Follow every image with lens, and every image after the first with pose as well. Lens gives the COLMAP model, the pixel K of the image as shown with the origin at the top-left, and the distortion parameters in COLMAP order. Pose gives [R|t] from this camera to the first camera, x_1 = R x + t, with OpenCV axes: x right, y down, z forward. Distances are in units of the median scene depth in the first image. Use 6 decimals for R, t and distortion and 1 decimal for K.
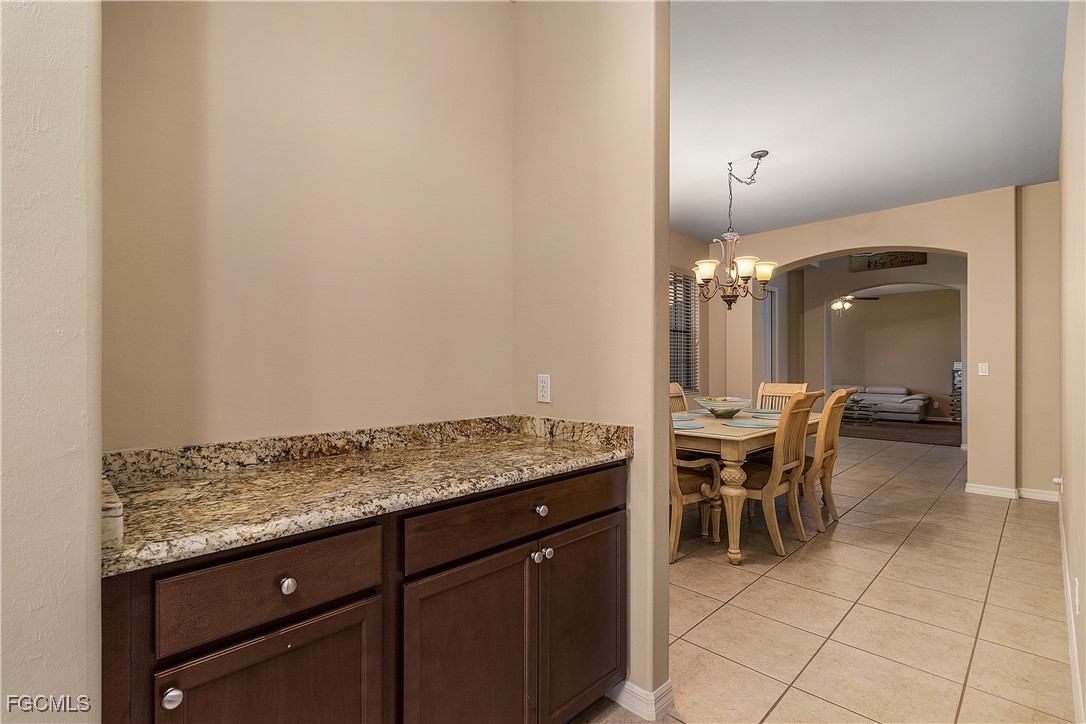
lens RADIAL K [[507.5, 0, 539.5], [0, 507.5, 363.2], [0, 0, 1]] dist [0.001090, -0.000611]
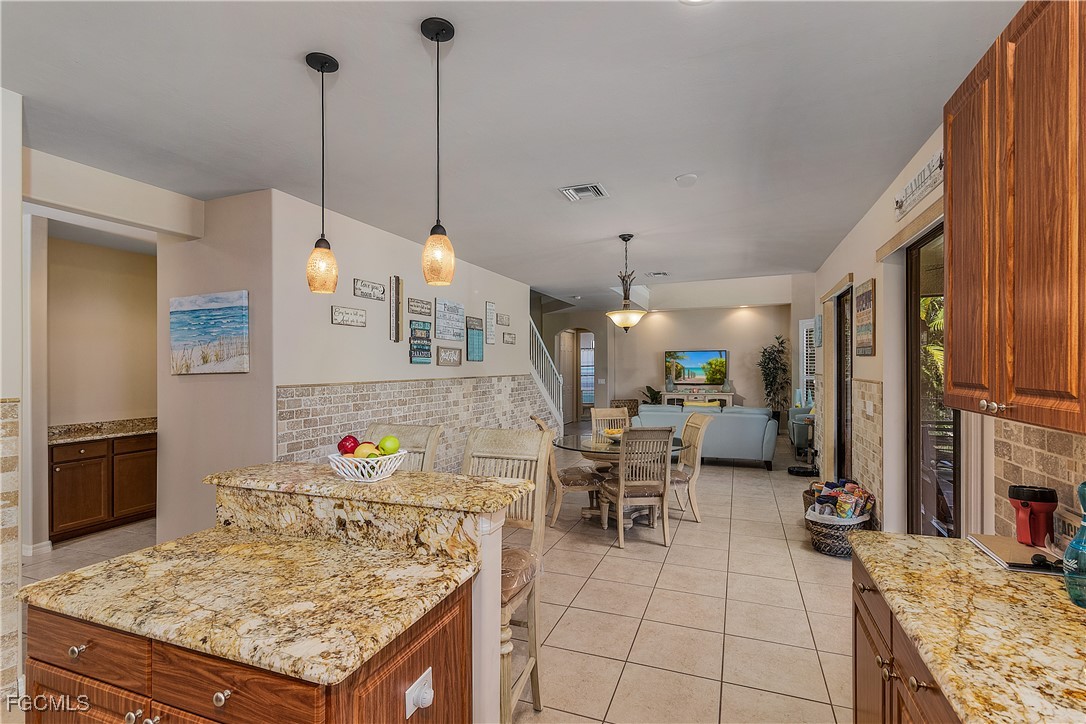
lens RADIAL K [[507.5, 0, 539.5], [0, 507.5, 363.2], [0, 0, 1]] dist [0.001090, -0.000611]
pose [[0.915004, 0.001910, 0.403439, 1.231237], [0.001132, 0.999973, -0.007300, -0.284853], [-0.403442, 0.007136, 0.914977, -4.172976]]
